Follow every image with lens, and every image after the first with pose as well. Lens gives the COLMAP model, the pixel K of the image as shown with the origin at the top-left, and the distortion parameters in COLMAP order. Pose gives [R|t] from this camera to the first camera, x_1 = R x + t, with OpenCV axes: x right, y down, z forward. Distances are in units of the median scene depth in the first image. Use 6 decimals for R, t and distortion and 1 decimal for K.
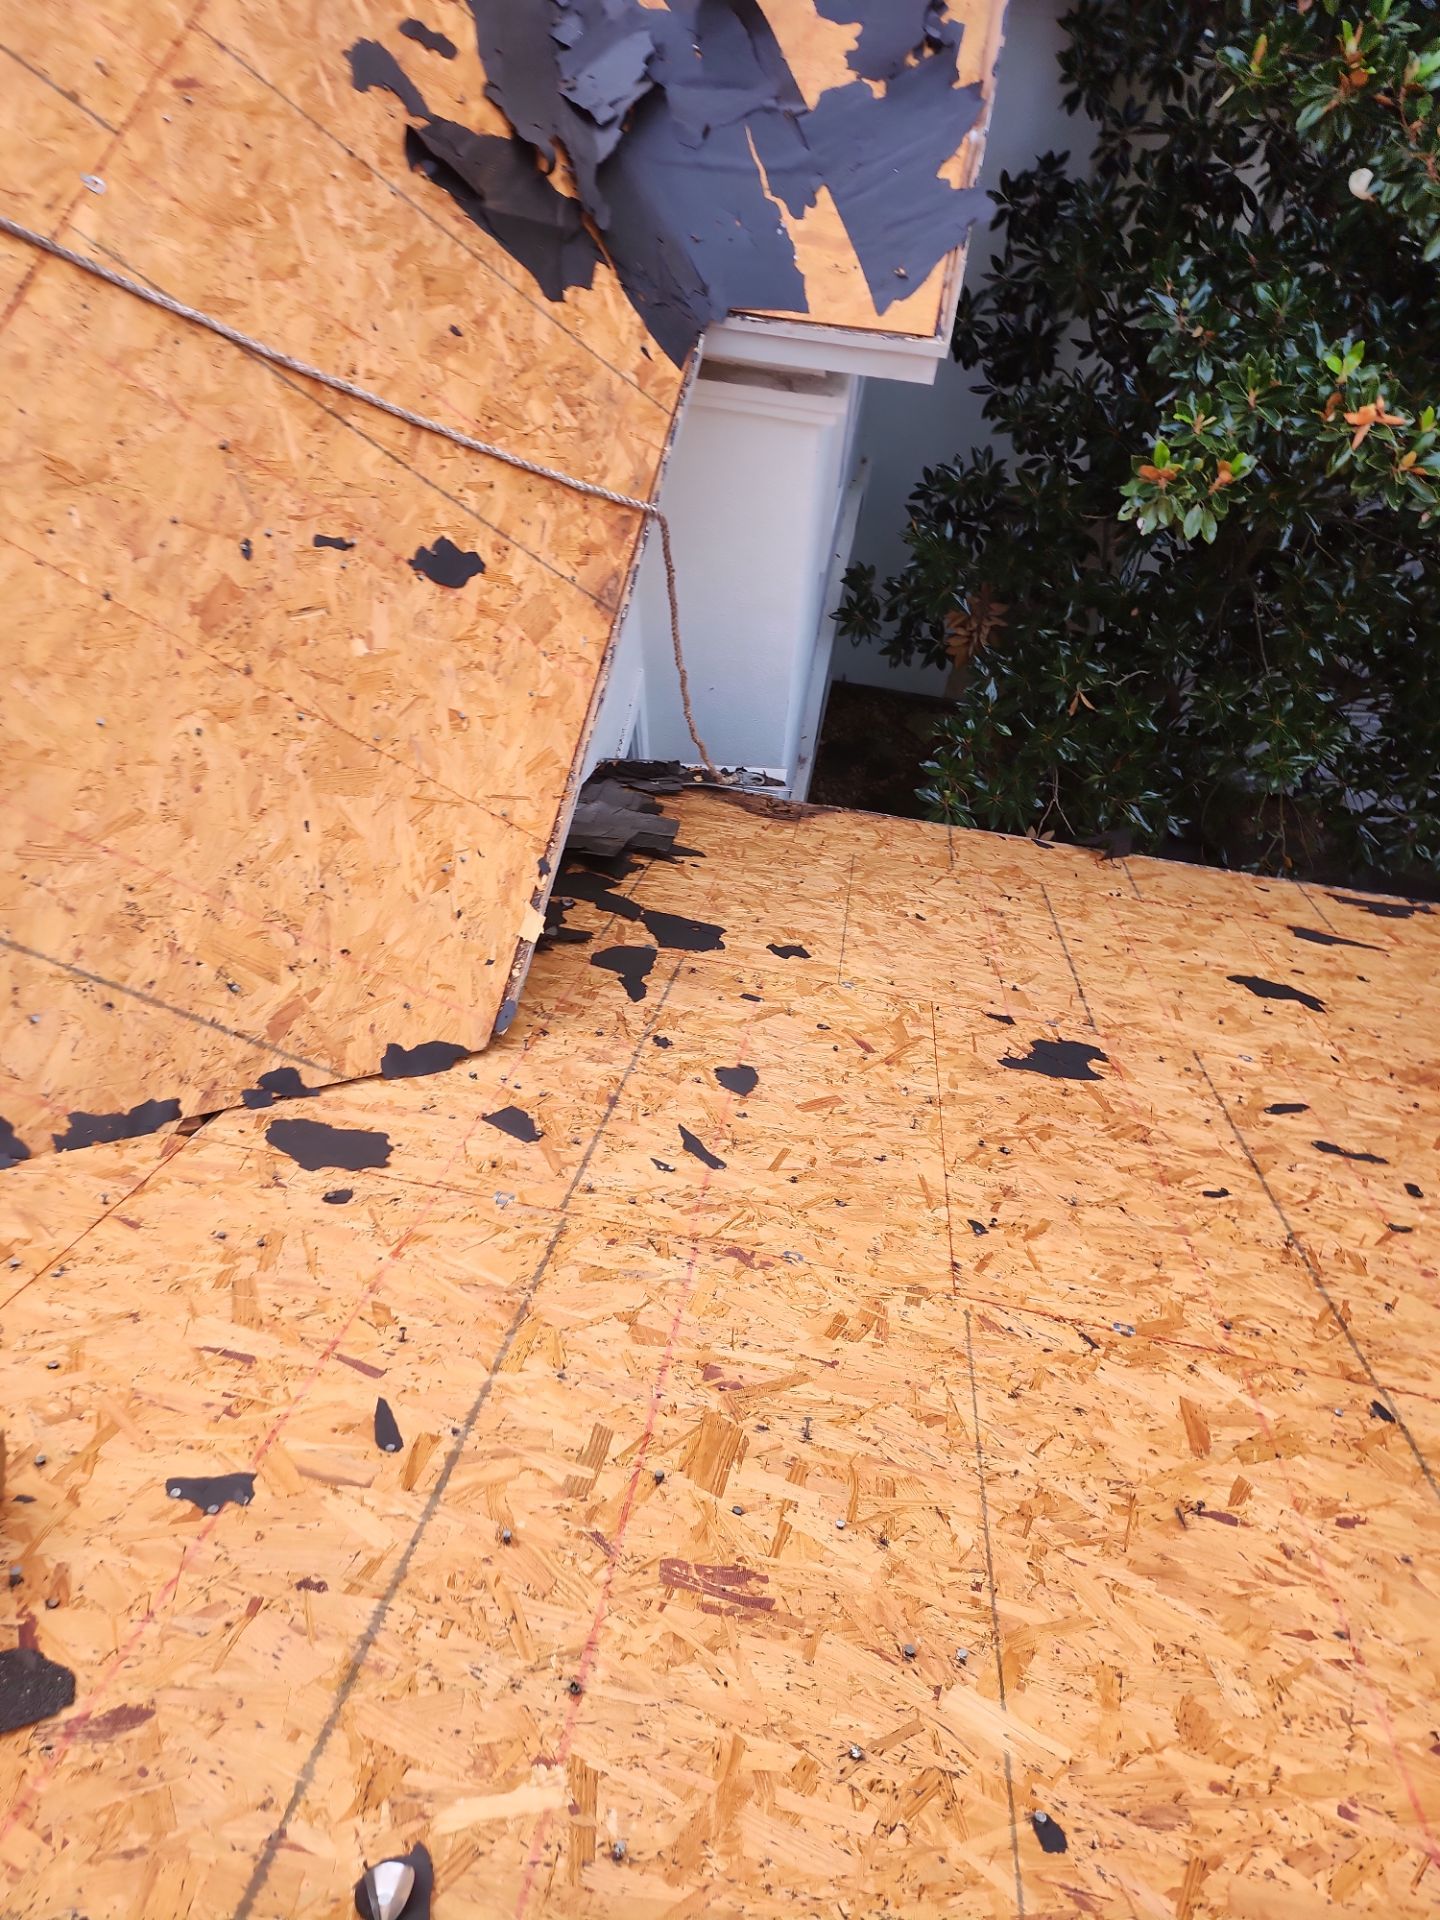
lens RADIAL K [[1229.9, 0, 720.0], [0, 1229.9, 960.0], [0, 0, 1]] dist [0.046581, -0.041238]
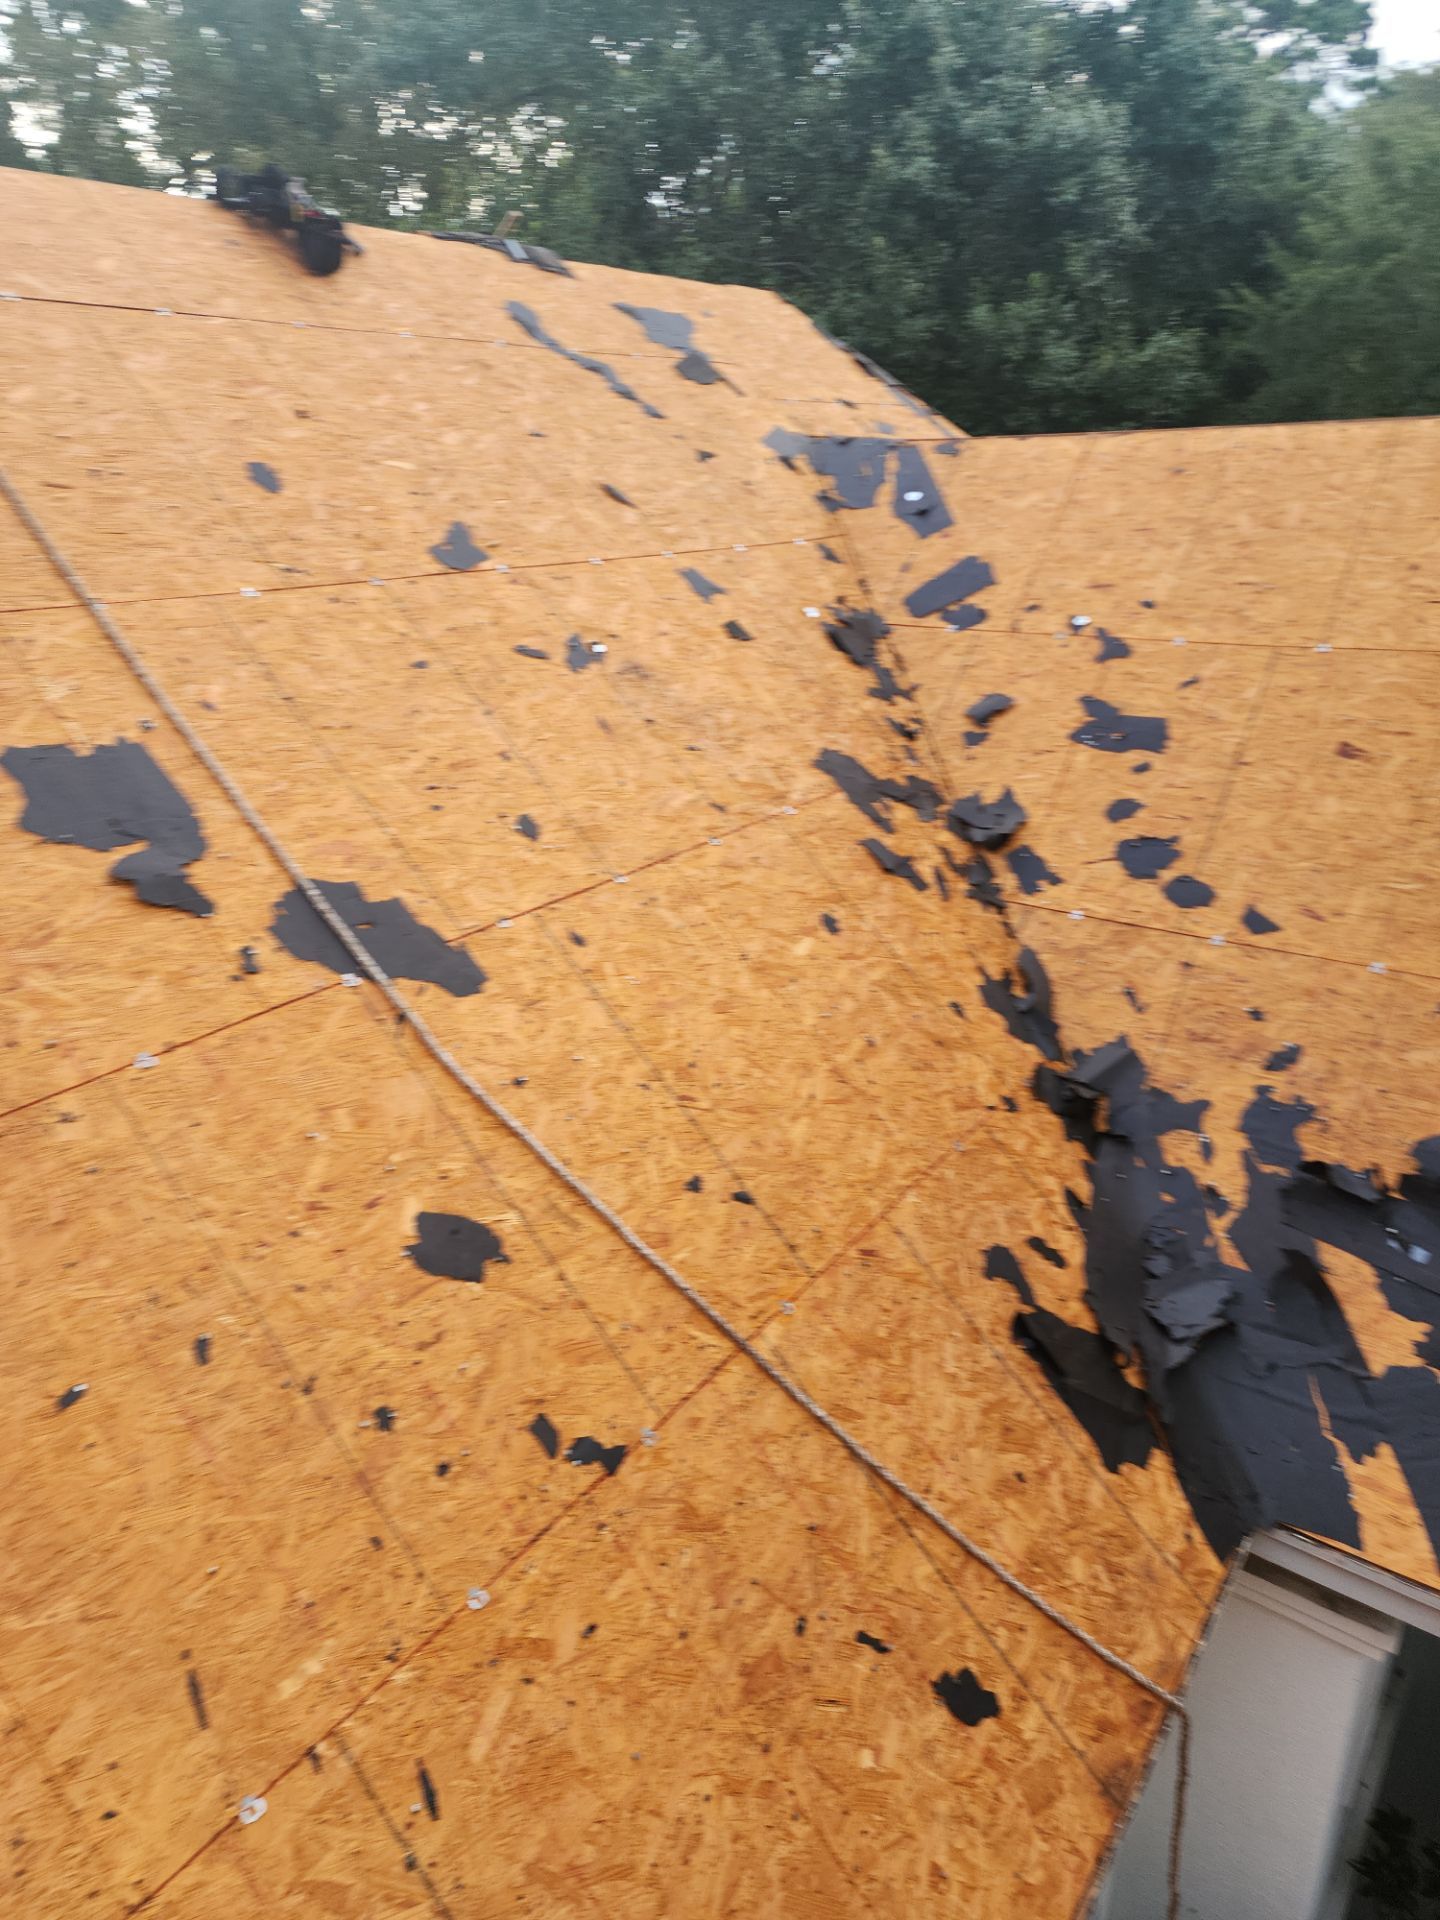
lens RADIAL K [[1229.9, 0, 720.0], [0, 1229.9, 960.0], [0, 0, 1]] dist [0.046581, -0.041238]
pose [[0.899747, 0.127959, -0.417232, -0.046542], [-0.387573, 0.673758, -0.629156, -0.002460], [0.200607, 0.727789, 0.655805, -0.149604]]
